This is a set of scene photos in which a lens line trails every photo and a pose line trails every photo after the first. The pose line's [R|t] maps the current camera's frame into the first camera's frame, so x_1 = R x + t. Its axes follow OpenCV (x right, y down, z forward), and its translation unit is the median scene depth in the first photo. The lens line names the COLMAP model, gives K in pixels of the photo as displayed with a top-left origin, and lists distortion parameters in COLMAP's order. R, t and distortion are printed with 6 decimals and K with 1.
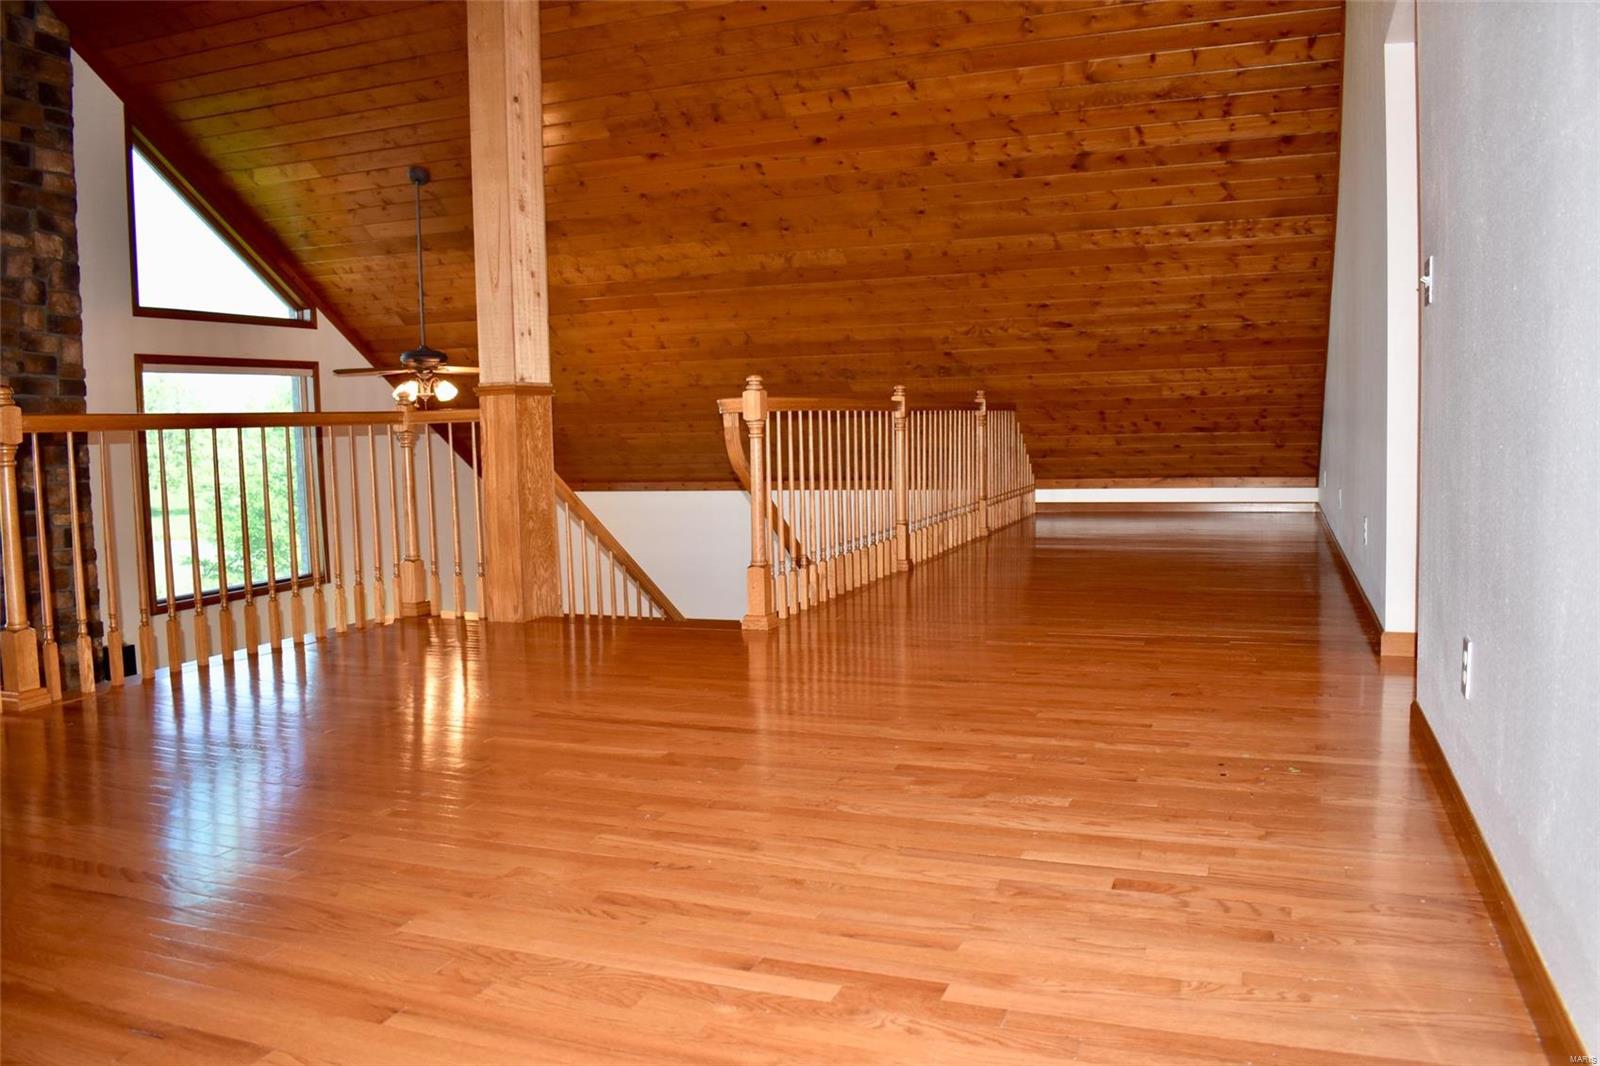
lens RADIAL K [[1242.2, 0, 800.0], [0, 1242.2, 533.0], [0, 0, 1]] dist [-0.098006, 0.012236]
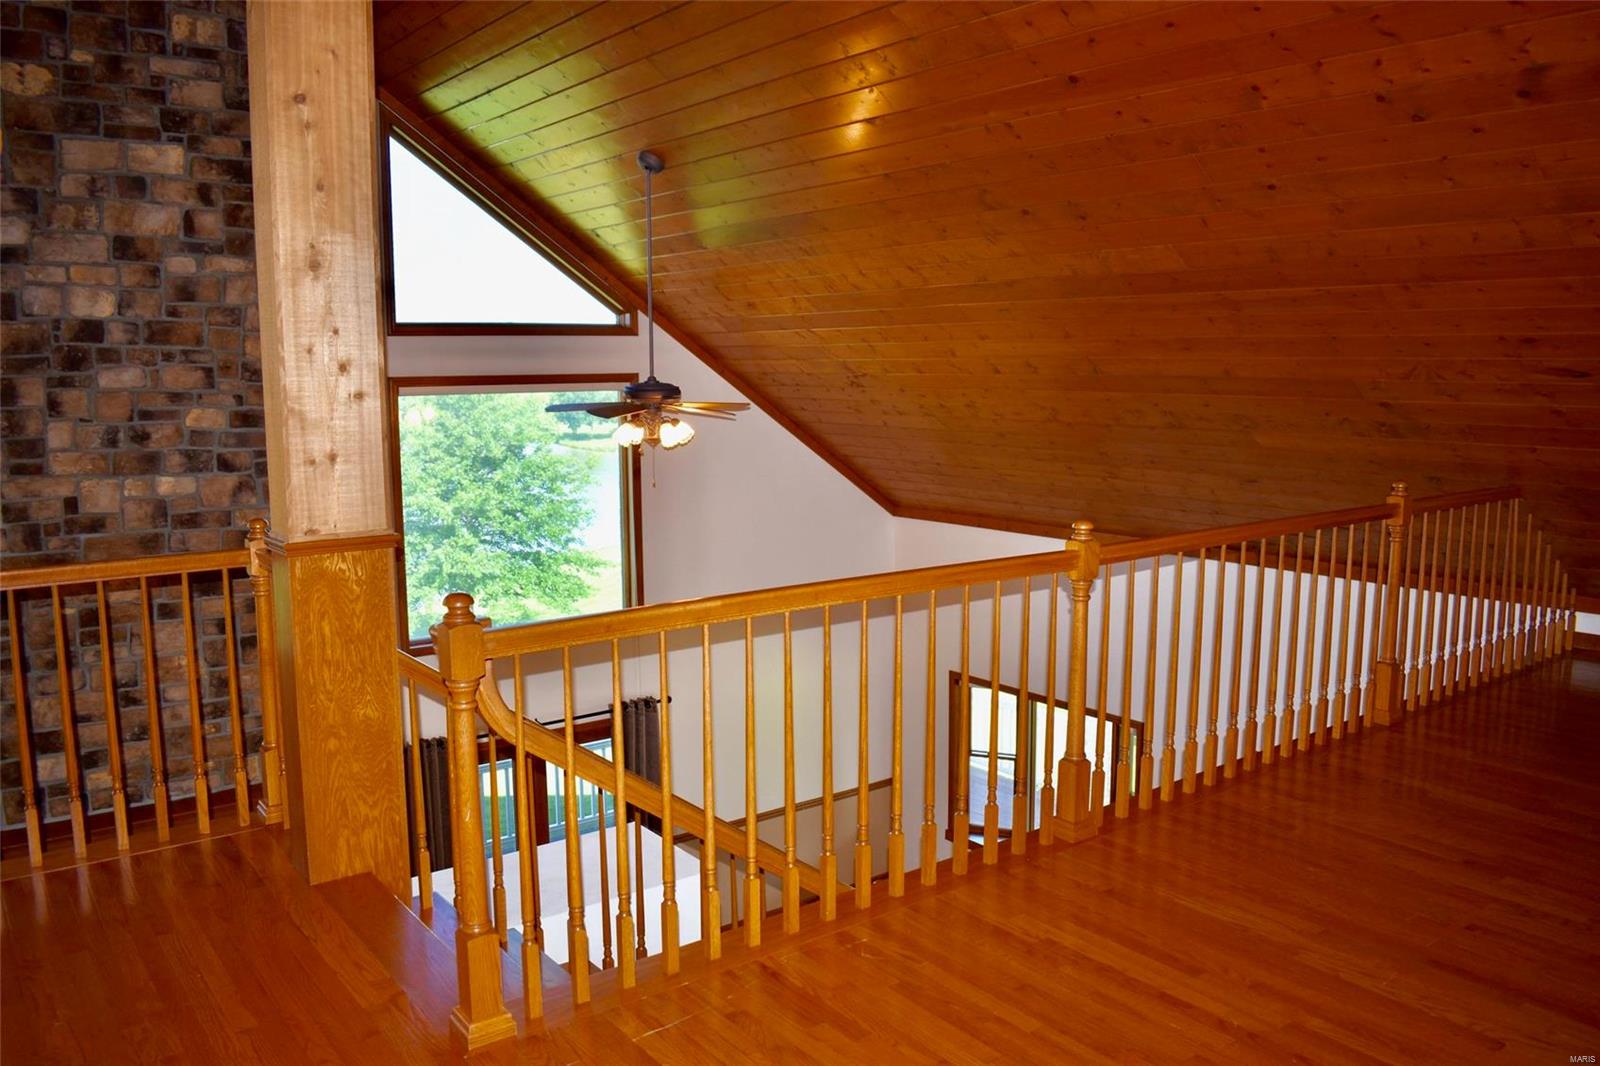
lens RADIAL K [[1242.2, 0, 800.0], [0, 1242.2, 533.0], [0, 0, 1]] dist [-0.098006, 0.012236]
pose [[0.848344, 0.091162, -0.521538, 0.216586], [-0.062284, 0.995409, 0.072679, -0.120313], [0.525769, -0.029173, 0.850127, 0.373703]]
